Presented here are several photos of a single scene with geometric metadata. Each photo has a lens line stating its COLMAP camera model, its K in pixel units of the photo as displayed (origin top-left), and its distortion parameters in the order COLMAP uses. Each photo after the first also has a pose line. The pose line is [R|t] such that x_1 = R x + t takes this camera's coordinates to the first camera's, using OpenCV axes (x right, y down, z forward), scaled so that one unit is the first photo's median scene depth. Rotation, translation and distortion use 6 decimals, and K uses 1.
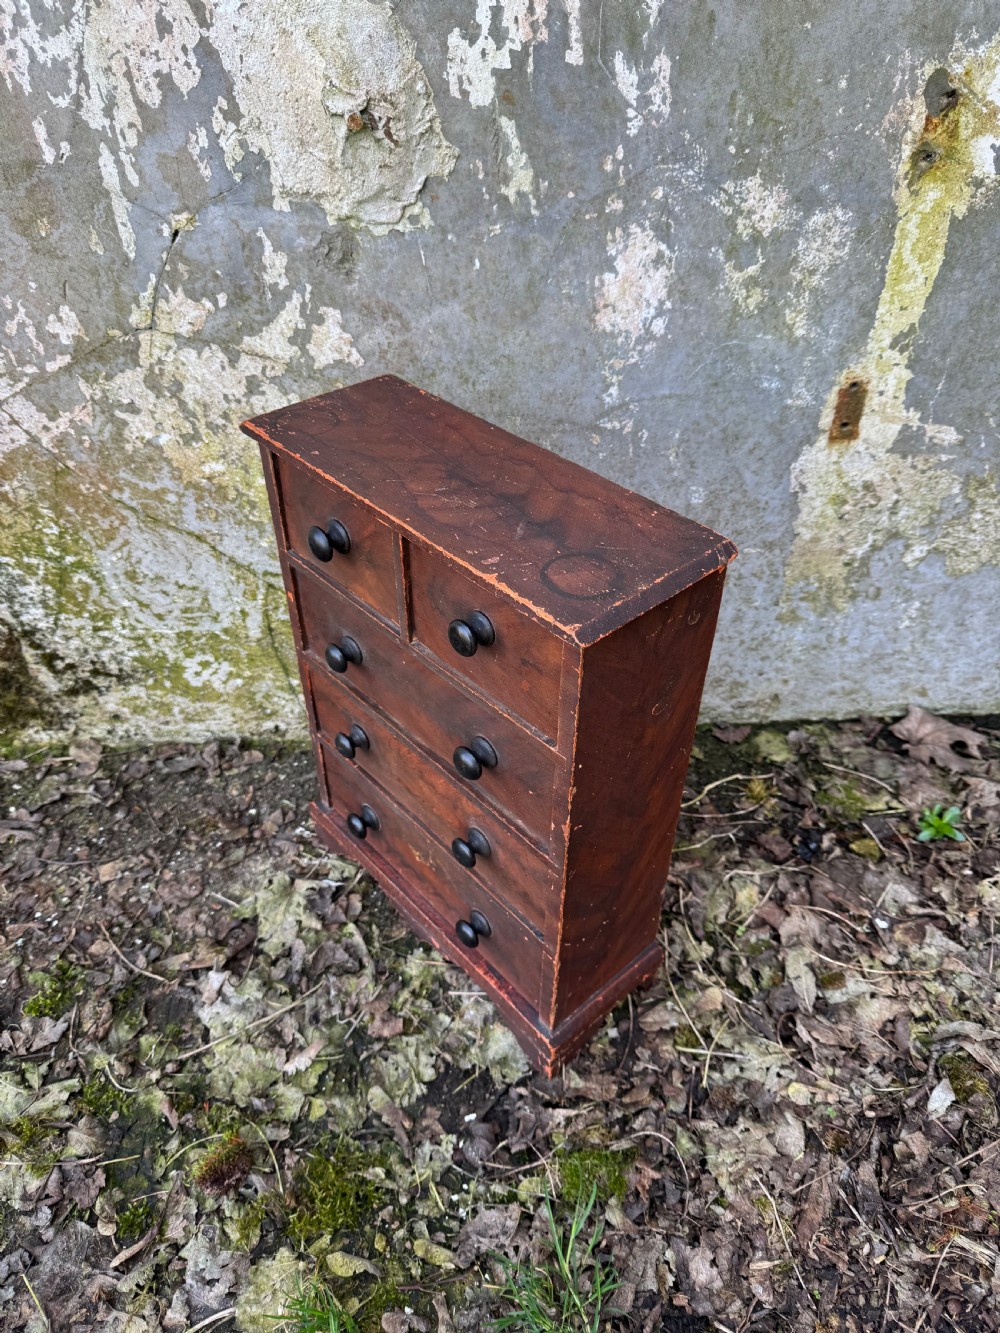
lens RADIAL K [[955.4, 0, 504.0], [0, 955.4, 673.5], [0, 0, 1]] dist [-0.009535, -0.003374]
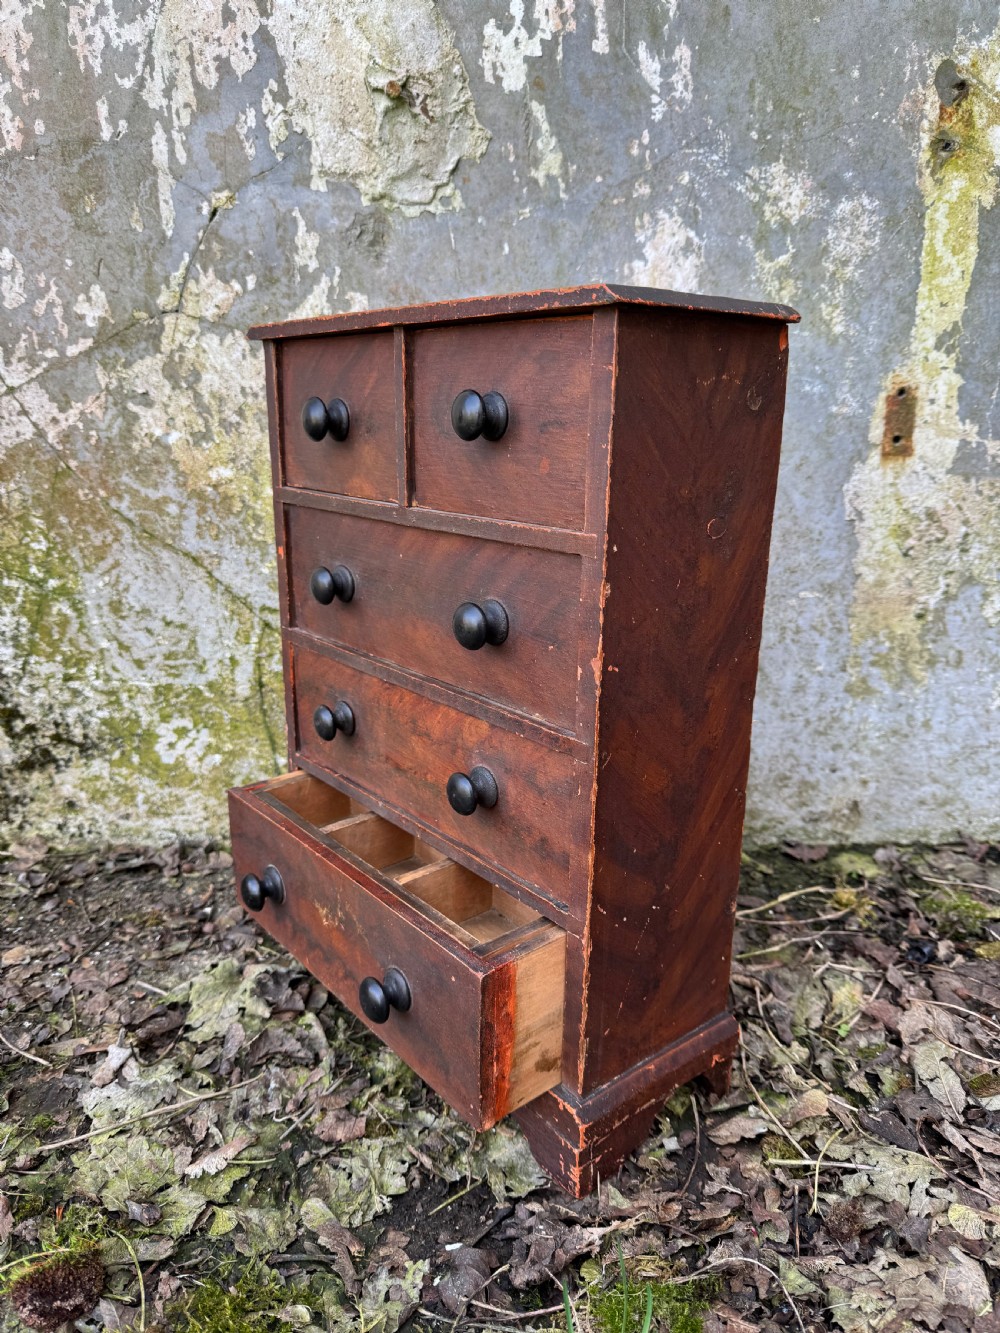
lens RADIAL K [[959.6, 0, 499.2], [0, 959.6, 672.7], [0, 0, 1]] dist [-0.021071, 0.006714]
pose [[0.998814, 0.017827, -0.045304, 0.017245], [-0.034790, 0.912310, -0.408021, 0.368089], [0.034058, 0.409113, 0.911848, 0.249401]]
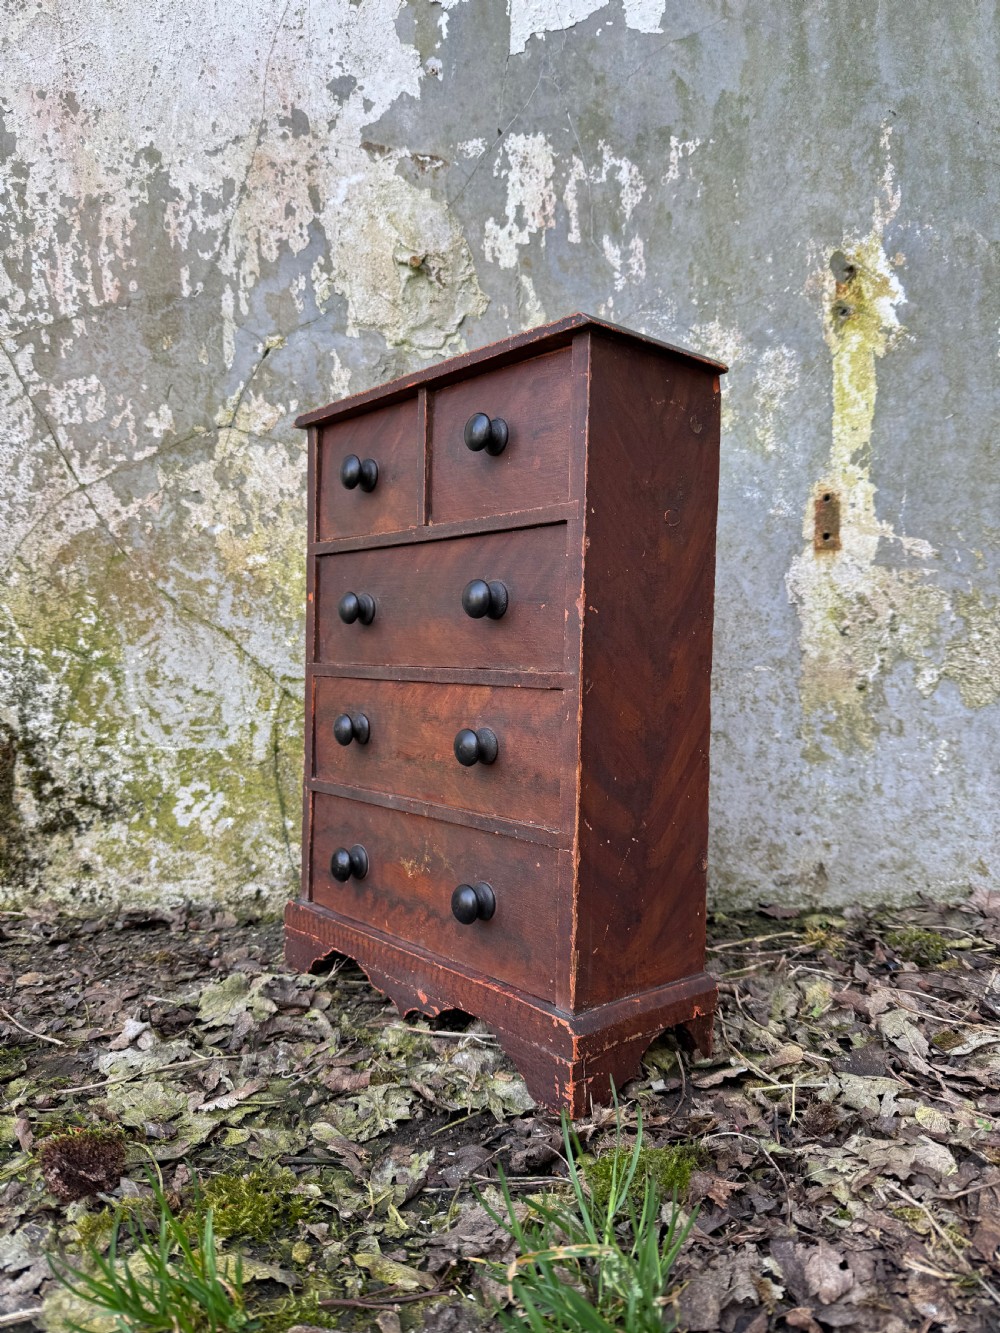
lens RADIAL K [[954.1, 0, 507.0], [0, 954.1, 673.2], [0, 0, 1]] dist [-0.005906, -0.007204]
pose [[0.999683, 0.013018, -0.021572, 0.010949], [-0.023671, 0.778587, -0.627090, 0.616086], [0.008632, 0.627401, 0.778648, 0.250453]]
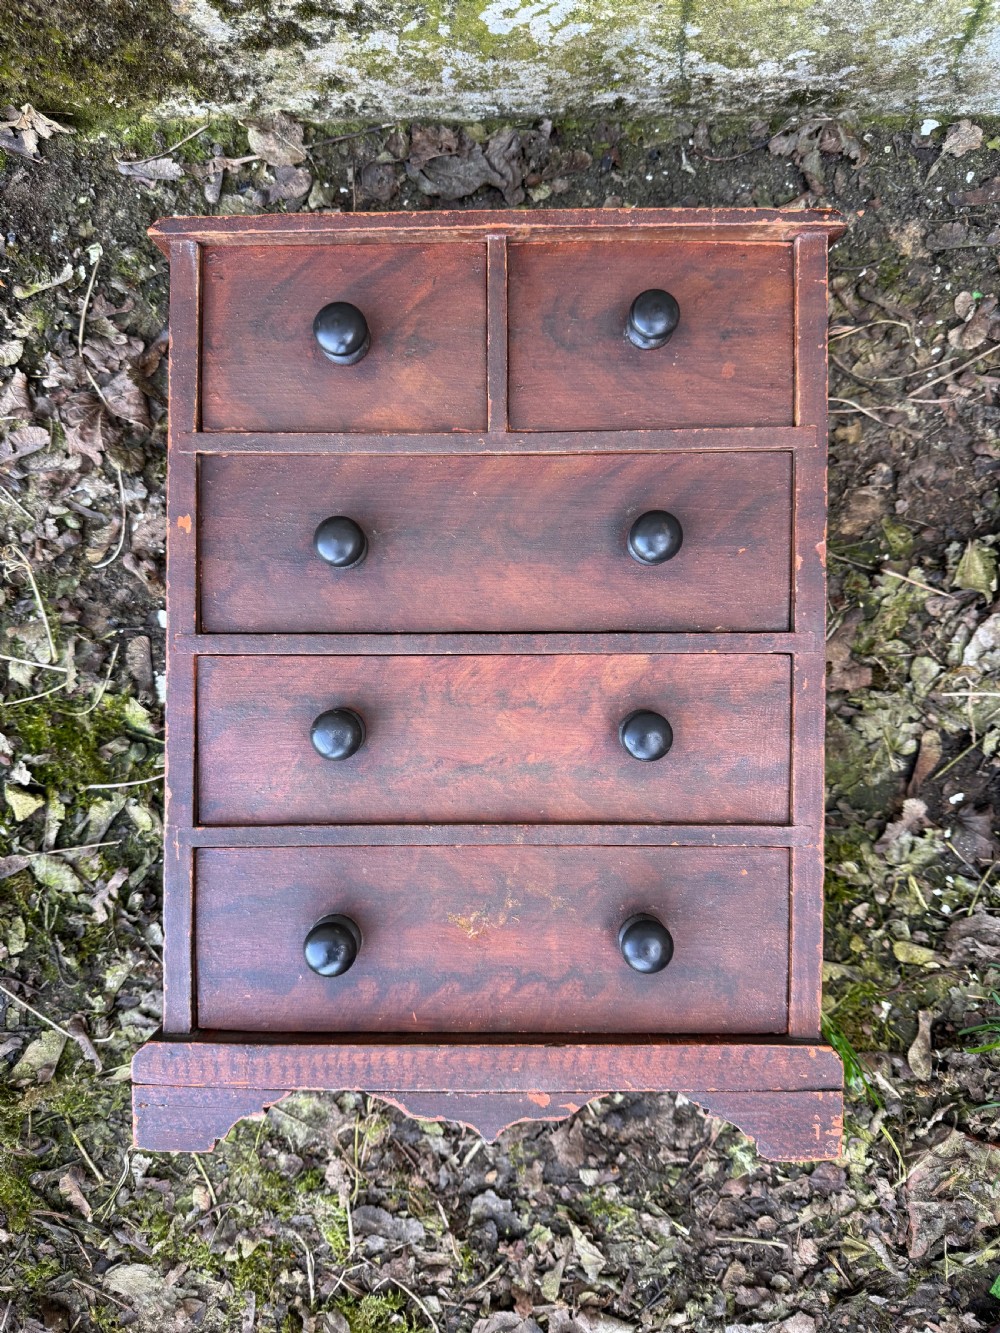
lens RADIAL K [[988.2, 0, 504.5], [0, 988.2, 684.8], [0, 0, 1]] dist [-0.024872, -0.001554]
pose [[0.999642, 0.023280, 0.013212, -0.419281], [-0.025159, 0.648637, 0.760682, -0.205689], [0.009139, -0.760742, 0.648990, 0.531184]]
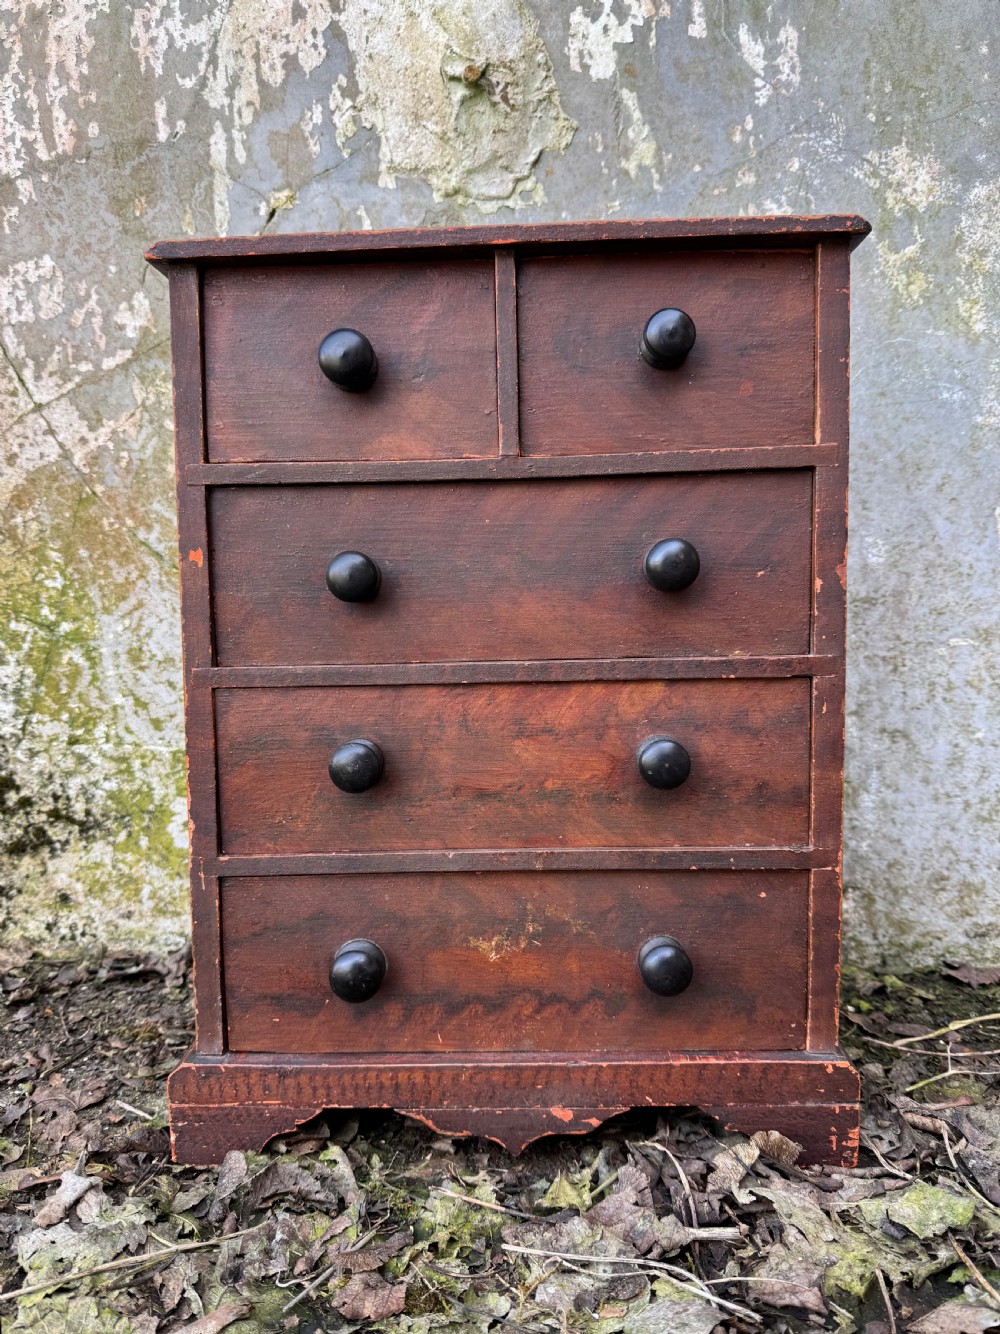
lens RADIAL K [[1006.3, 0, 500.1], [0, 1006.3, 671.1], [0, 0, 1]] dist [-0.022010, 0.006729]
pose [[0.994362, 0.013440, -0.105185, -0.009955], [-0.071501, 0.817493, -0.571484, 0.417824], [0.078307, 0.575782, 0.813844, 0.431823]]
